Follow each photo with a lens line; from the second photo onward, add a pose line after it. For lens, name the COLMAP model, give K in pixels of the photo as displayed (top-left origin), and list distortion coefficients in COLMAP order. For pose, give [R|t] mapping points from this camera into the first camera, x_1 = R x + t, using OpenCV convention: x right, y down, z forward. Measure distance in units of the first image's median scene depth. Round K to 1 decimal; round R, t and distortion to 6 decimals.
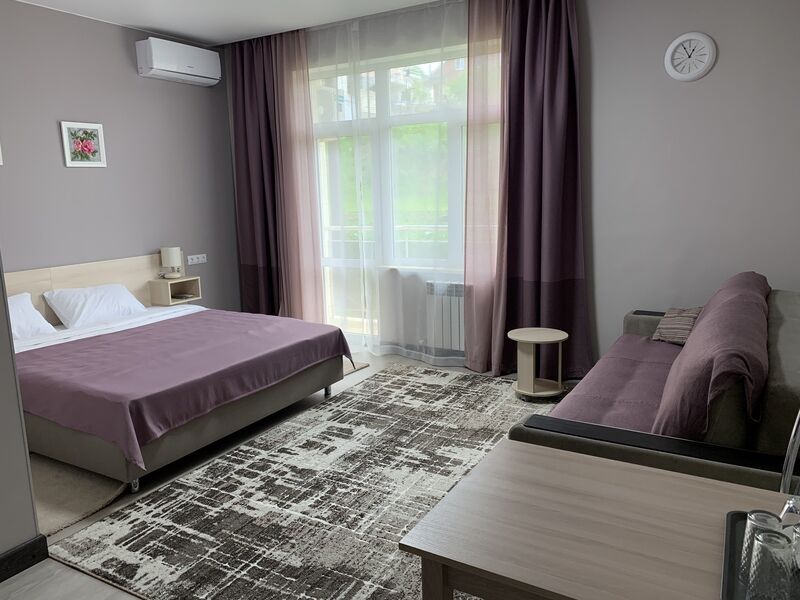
lens RADIAL K [[615.3, 0, 408.1], [0, 615.3, 280.0], [0, 0, 1]] dist [0.044094, -0.040123]
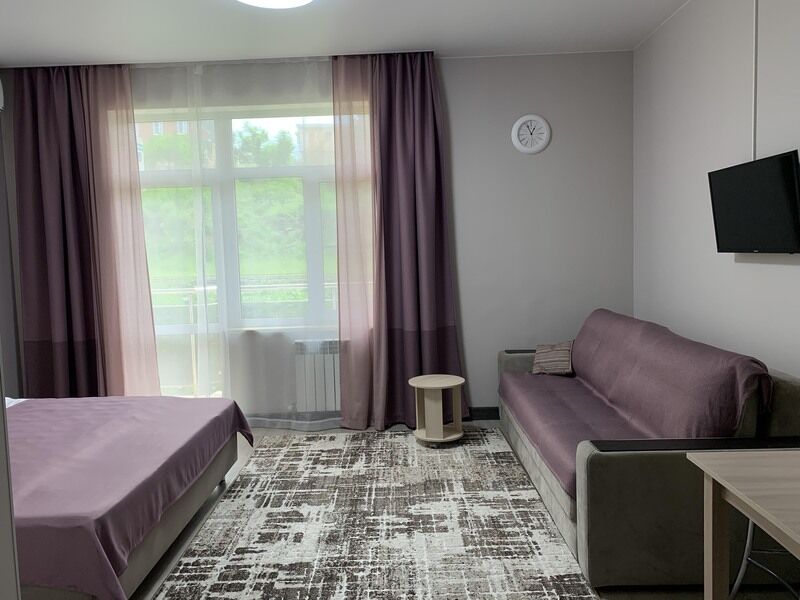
lens RADIAL K [[615.3, 0, 408.5], [0, 615.3, 270.8], [0, 0, 1]] dist [0.044094, -0.040123]
pose [[0.872610, -0.020851, 0.487973, -0.334673], [0.079814, 0.991746, -0.100349, 0.005089], [-0.481853, 0.126512, 0.867071, 0.106982]]
